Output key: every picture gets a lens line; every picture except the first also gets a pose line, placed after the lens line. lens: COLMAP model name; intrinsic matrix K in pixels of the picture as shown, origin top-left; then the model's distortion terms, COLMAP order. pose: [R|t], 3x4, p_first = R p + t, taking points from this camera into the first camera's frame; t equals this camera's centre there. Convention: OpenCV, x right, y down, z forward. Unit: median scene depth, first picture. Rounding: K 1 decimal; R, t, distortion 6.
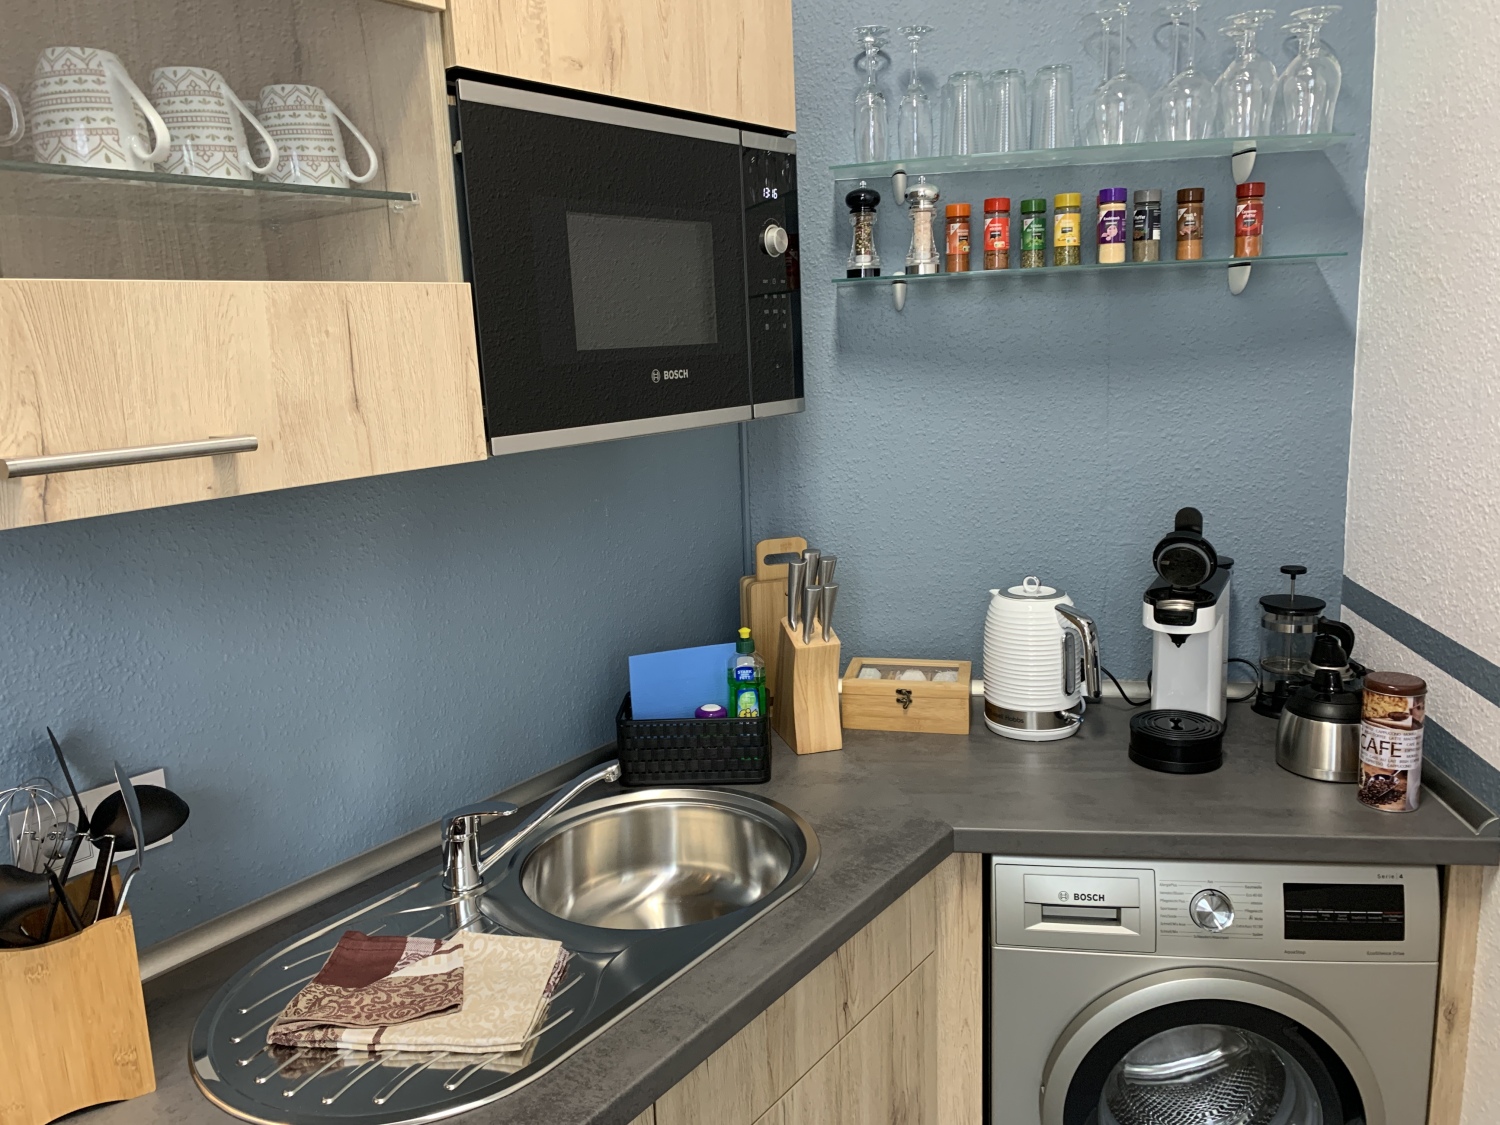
lens RADIAL K [[1148.2, 0, 730.0], [0, 1148.2, 544.7], [0, 0, 1]] dist [0.054436, -0.059532]
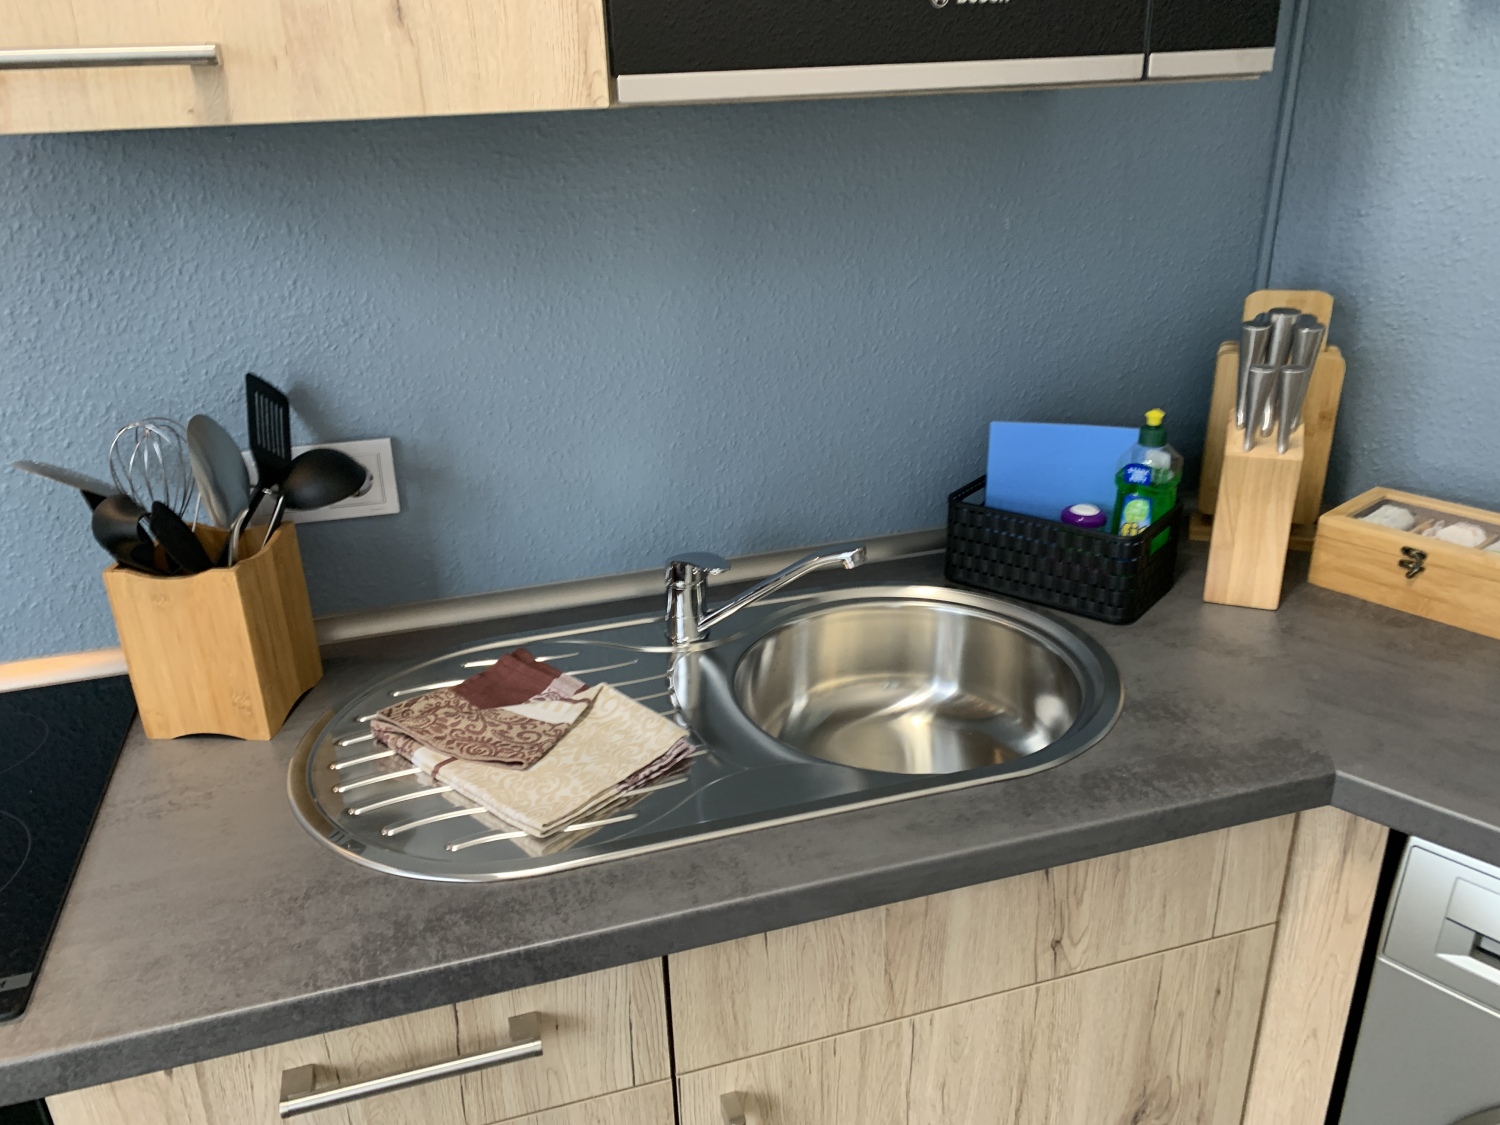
lens RADIAL K [[1158.0, 0, 729.5], [0, 1158.0, 558.8], [0, 0, 1]] dist [0.011871, -0.001421]
pose [[0.799689, 0.246126, -0.547650, 0.248935], [-0.108546, 0.956353, 0.271307, -0.005967], [0.590522, -0.157516, 0.791500, 0.311558]]
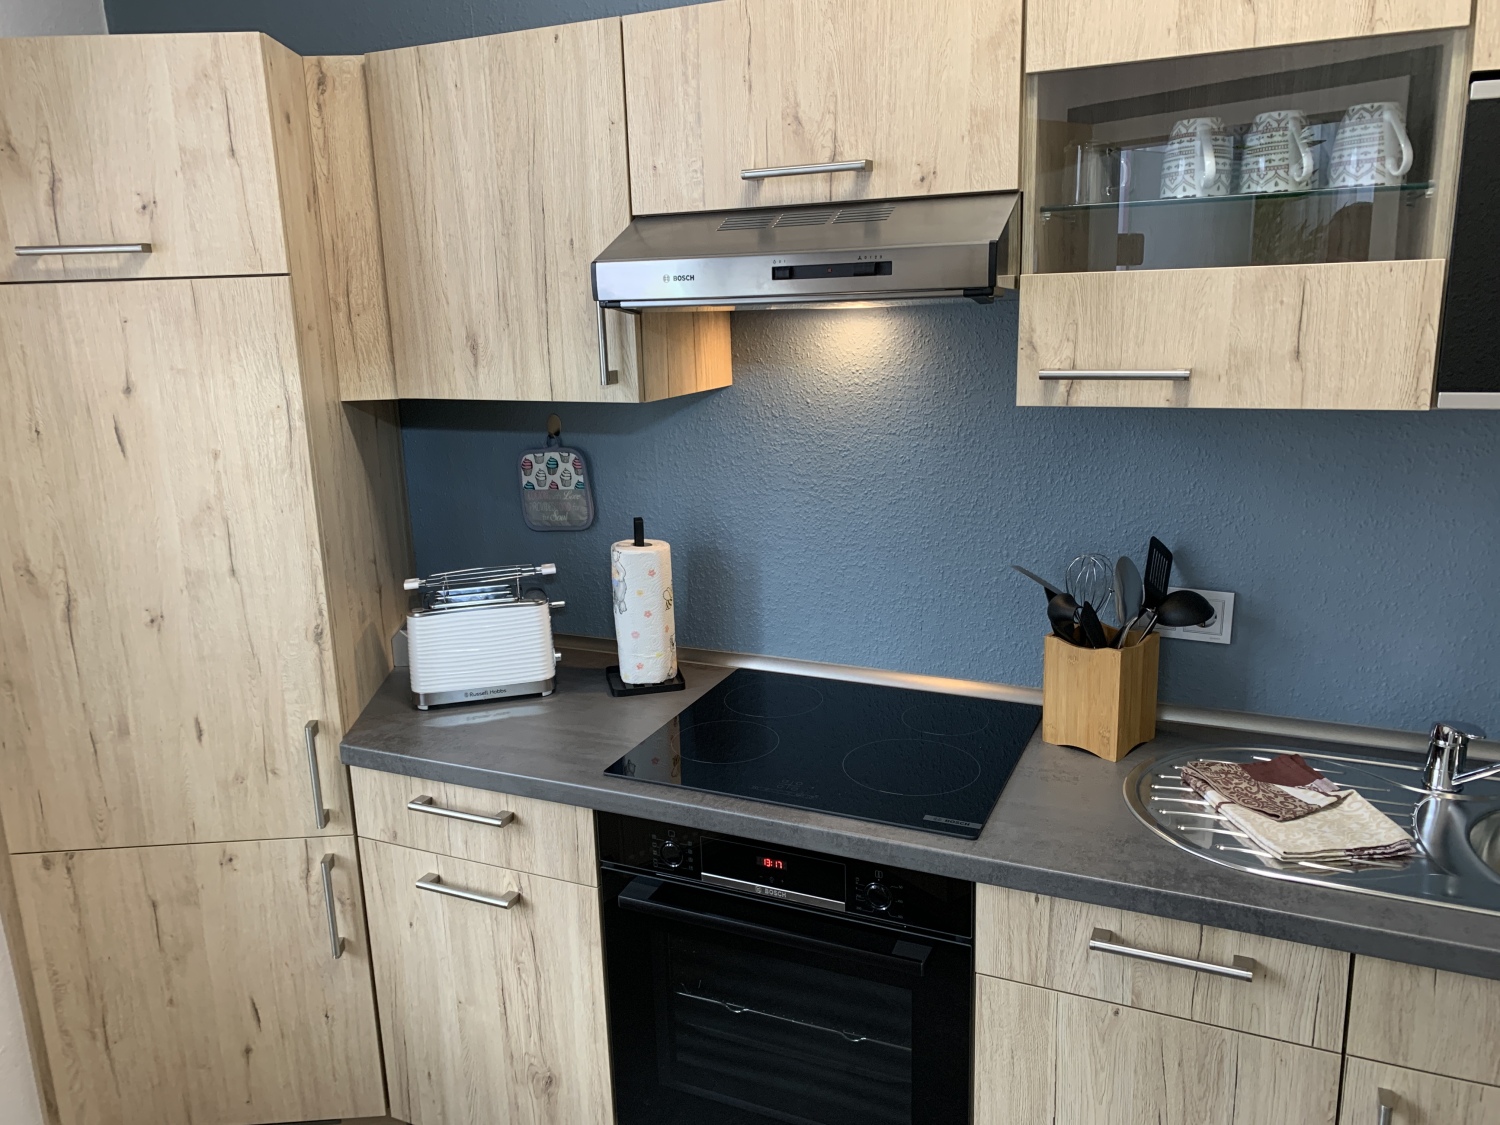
lens RADIAL K [[1157.1, 0, 724.3], [0, 1157.1, 545.7], [0, 0, 1]] dist [0.005451, 0.000237]
pose [[0.207684, 0.252732, -0.944983, 0.595728], [-0.153952, 0.962453, 0.223570, -0.072476], [0.966005, 0.099050, 0.238795, 0.032341]]
